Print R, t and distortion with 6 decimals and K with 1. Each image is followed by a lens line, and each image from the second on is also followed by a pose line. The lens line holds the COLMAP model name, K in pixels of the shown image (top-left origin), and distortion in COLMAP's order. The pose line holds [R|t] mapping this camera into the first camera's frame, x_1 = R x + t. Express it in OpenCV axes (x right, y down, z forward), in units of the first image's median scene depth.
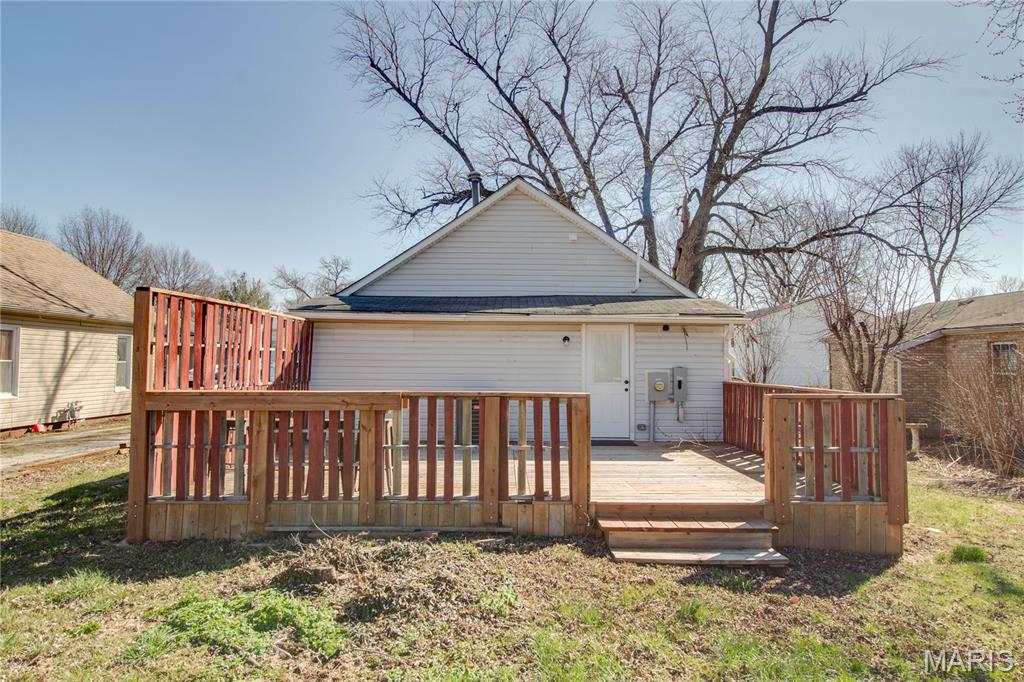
lens RADIAL K [[609.8, 0, 512.0], [0, 609.8, 341.0], [0, 0, 1]] dist [0.002052, -0.000356]
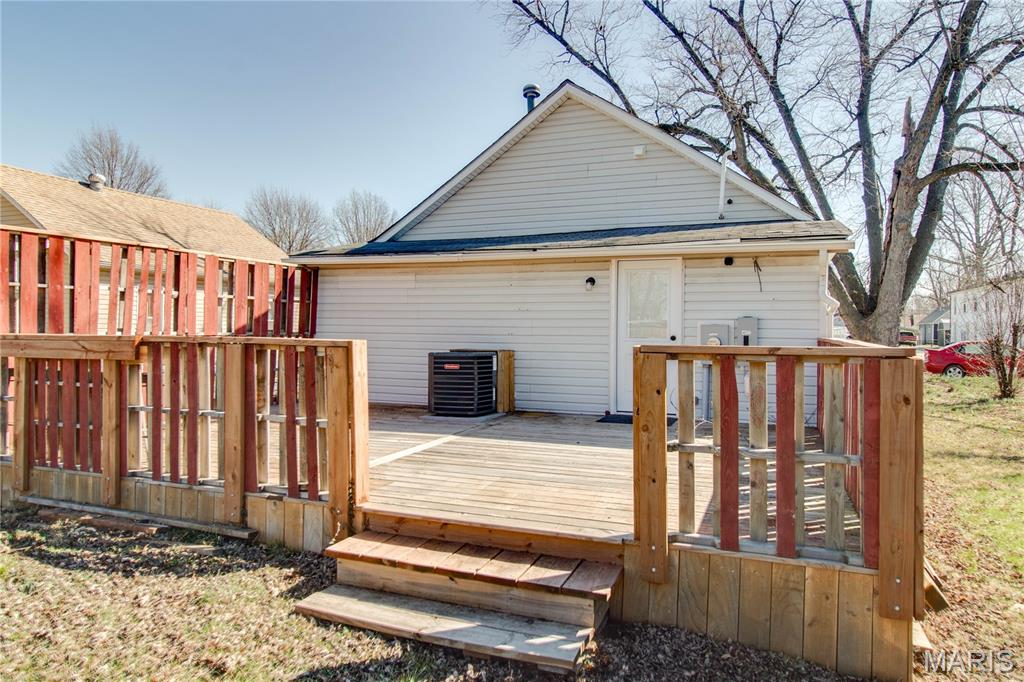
lens RADIAL K [[630.1, 0, 512.1], [0, 630.1, 324.3], [0, 0, 1]] dist [0.000557, -0.001366]
pose [[0.933437, -0.000635, -0.358740, 0.279006], [0.011473, 0.999540, 0.028083, 0.027901], [0.358557, -0.030330, 0.933015, 0.232527]]
